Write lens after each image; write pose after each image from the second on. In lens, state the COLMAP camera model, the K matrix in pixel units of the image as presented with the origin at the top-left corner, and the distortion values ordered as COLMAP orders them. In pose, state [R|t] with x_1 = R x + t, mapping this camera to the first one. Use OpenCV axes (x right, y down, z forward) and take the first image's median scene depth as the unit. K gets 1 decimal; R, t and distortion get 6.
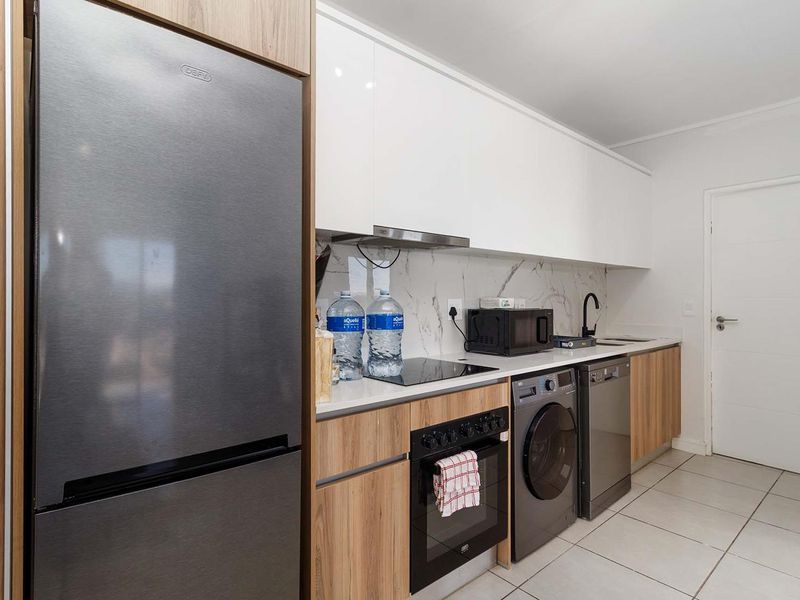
lens RADIAL K [[434.3, 0, 385.3], [0, 434.3, 299.9], [0, 0, 1]] dist [0.001995, 0.000151]
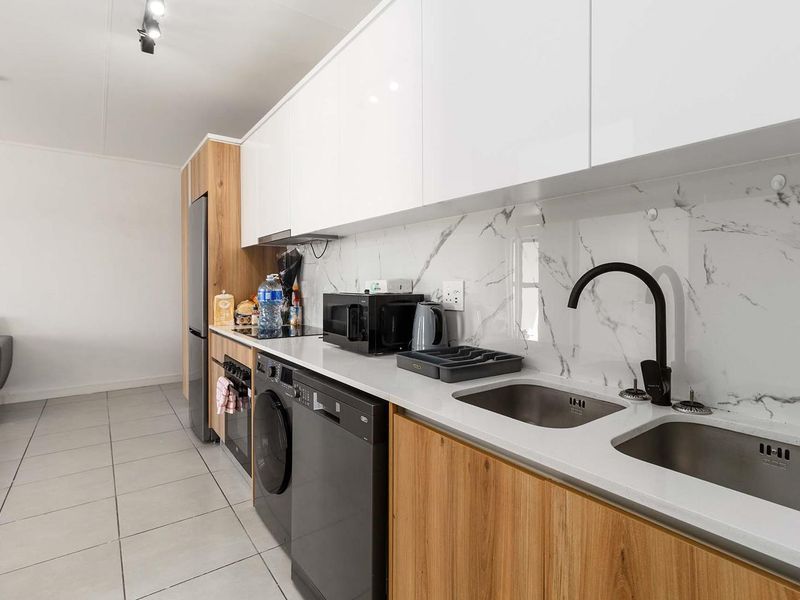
lens RADIAL K [[416.3, 0, 404.1], [0, 416.3, 290.4], [0, 0, 1]] dist [0.002357, 0.000603]
pose [[-0.061918, 0.015833, -0.997956, 1.087852], [-0.008458, 0.999830, 0.016387, 0.002434], [0.998045, 0.009455, -0.061774, 1.155494]]
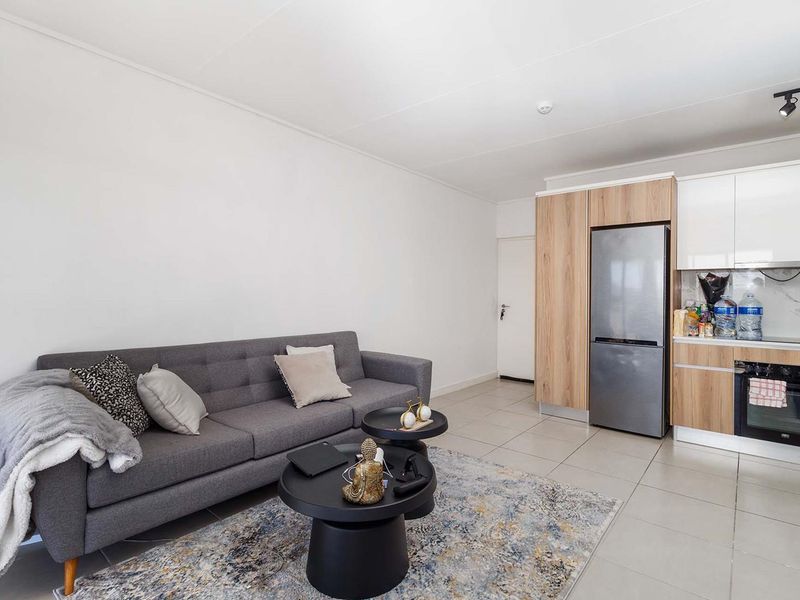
lens RADIAL K [[416.3, 0, 404.1], [0, 416.3, 290.4], [0, 0, 1]] dist [0.002357, 0.000603]
pose [[0.178698, -0.012242, -0.983828, 1.133869], [-0.016037, 0.999754, -0.015353, 0.009331], [0.983773, 0.018521, 0.178457, -0.624870]]
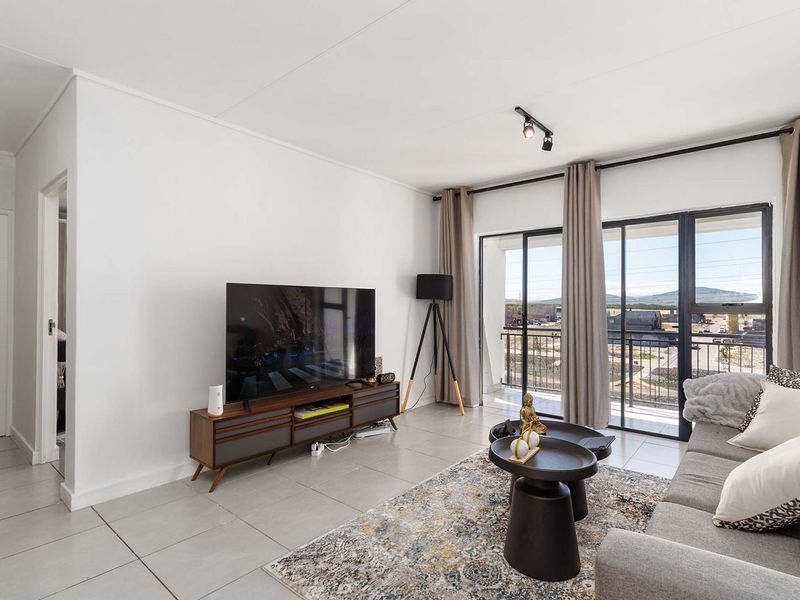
lens RADIAL K [[420.4, 0, 405.5], [0, 420.4, 299.3], [0, 0, 1]] dist [-0.000385, 0.000078]
pose [[-0.176551, 0.006802, 0.984268, -0.548715], [0.003019, 0.999975, -0.006369, 0.000082], [-0.984287, 0.001847, -0.176568, -0.052382]]
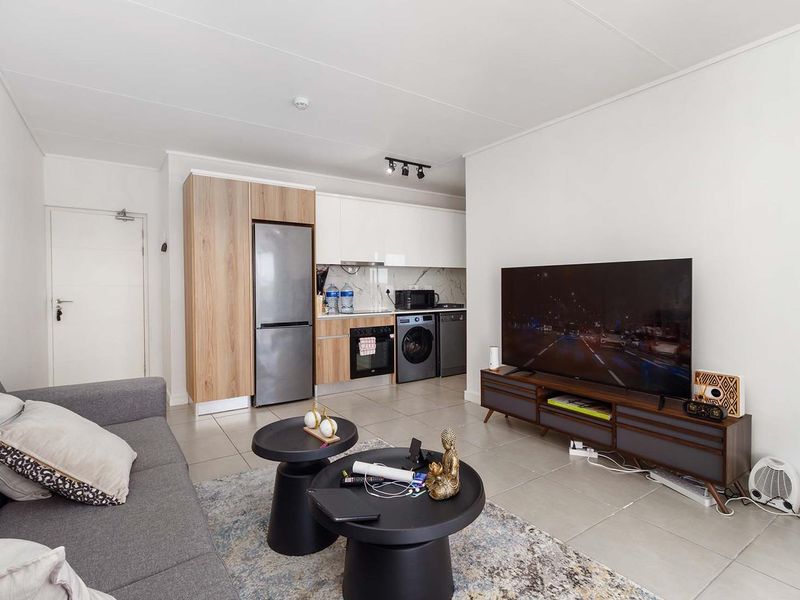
lens RADIAL K [[416.3, 0, 404.1], [0, 416.3, 290.4], [0, 0, 1]] dist [0.002357, 0.000603]
pose [[0.995388, -0.008955, -0.095510, 0.460625], [0.009318, 0.999951, 0.003355, 0.015013], [0.095475, -0.004229, 0.995423, -1.223990]]
